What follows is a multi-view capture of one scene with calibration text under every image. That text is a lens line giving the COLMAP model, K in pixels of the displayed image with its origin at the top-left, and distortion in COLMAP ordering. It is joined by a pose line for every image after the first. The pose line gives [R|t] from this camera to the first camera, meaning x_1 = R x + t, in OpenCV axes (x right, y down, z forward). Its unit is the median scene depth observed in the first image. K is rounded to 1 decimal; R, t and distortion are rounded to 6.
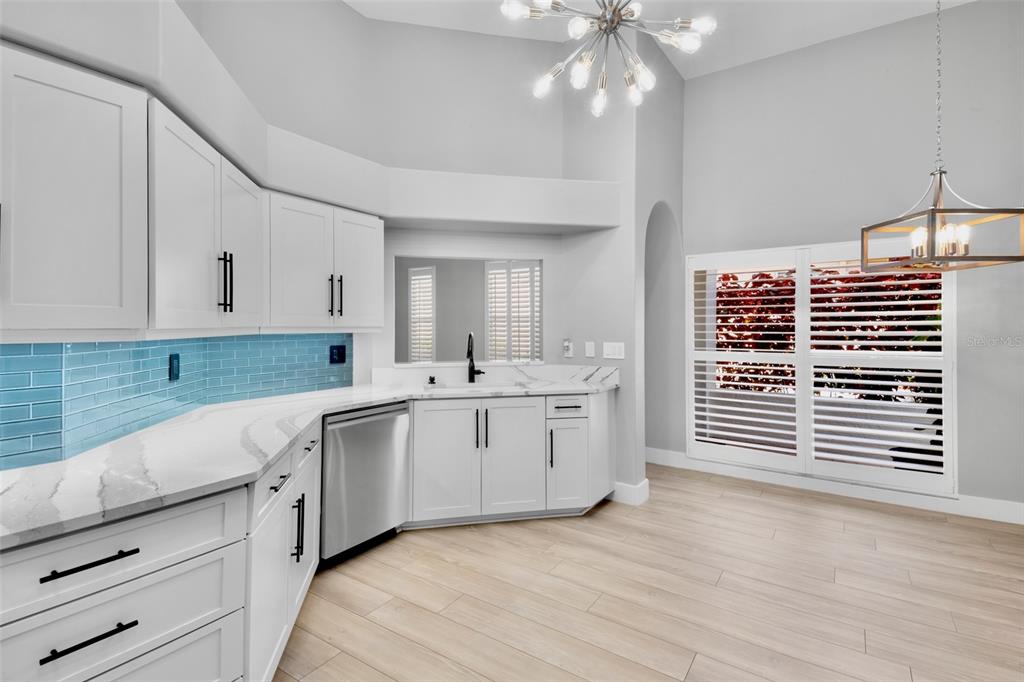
lens RADIAL K [[495.1, 0, 515.2], [0, 495.1, 325.0], [0, 0, 1]] dist [0.066262, -0.023551]
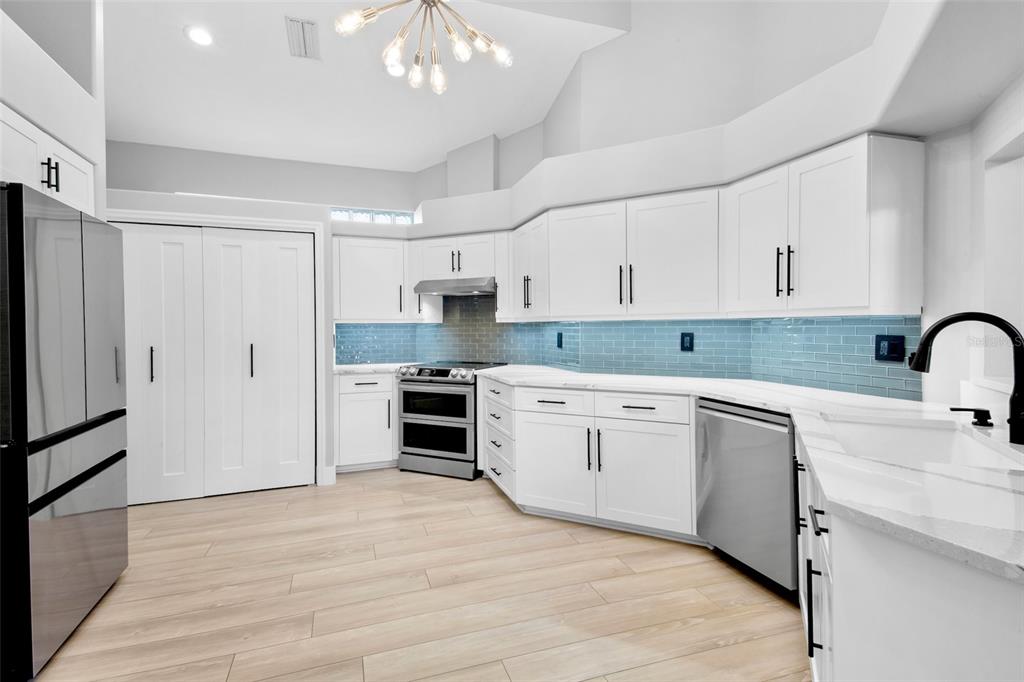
lens RADIAL K [[493.9, 0, 515.3], [0, 493.9, 334.7], [0, 0, 1]] dist [0.098468, -0.056609]
pose [[-0.616851, 0.018317, -0.786867, 0.579546], [0.009231, 0.999829, 0.016038, 0.027885], [0.787026, 0.002629, -0.616915, 1.169472]]
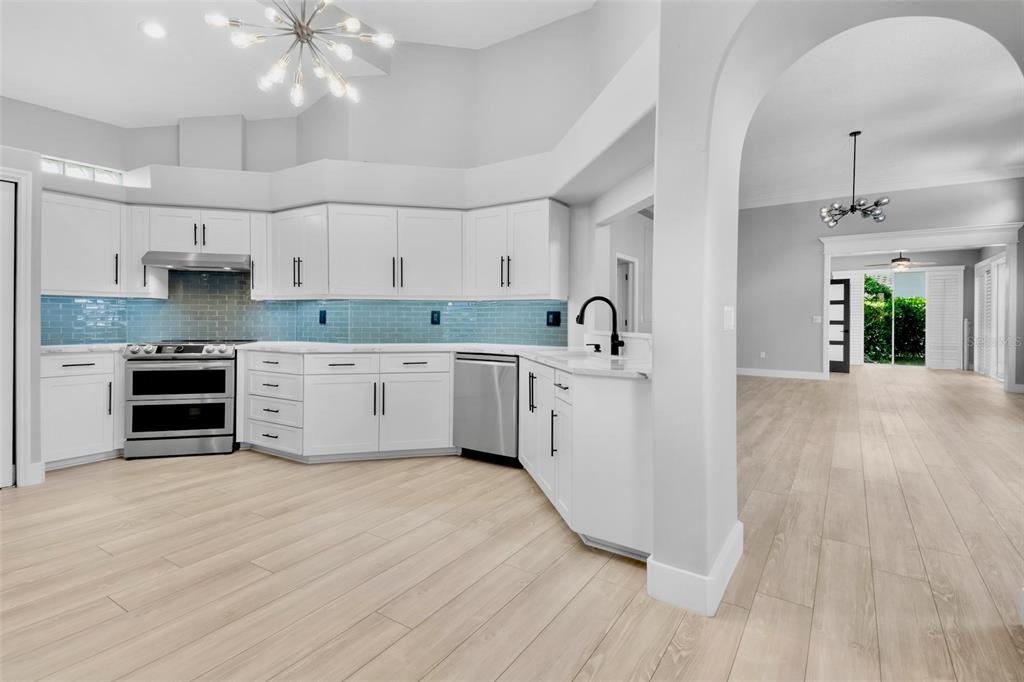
lens RADIAL K [[495.1, 0, 515.2], [0, 495.1, 325.0], [0, 0, 1]] dist [0.066262, -0.023551]
pose [[0.000281, 0.012831, -0.999918, 0.974532], [-0.004735, 0.999906, 0.012829, 0.067246], [0.999989, 0.004731, 0.000342, 1.029867]]
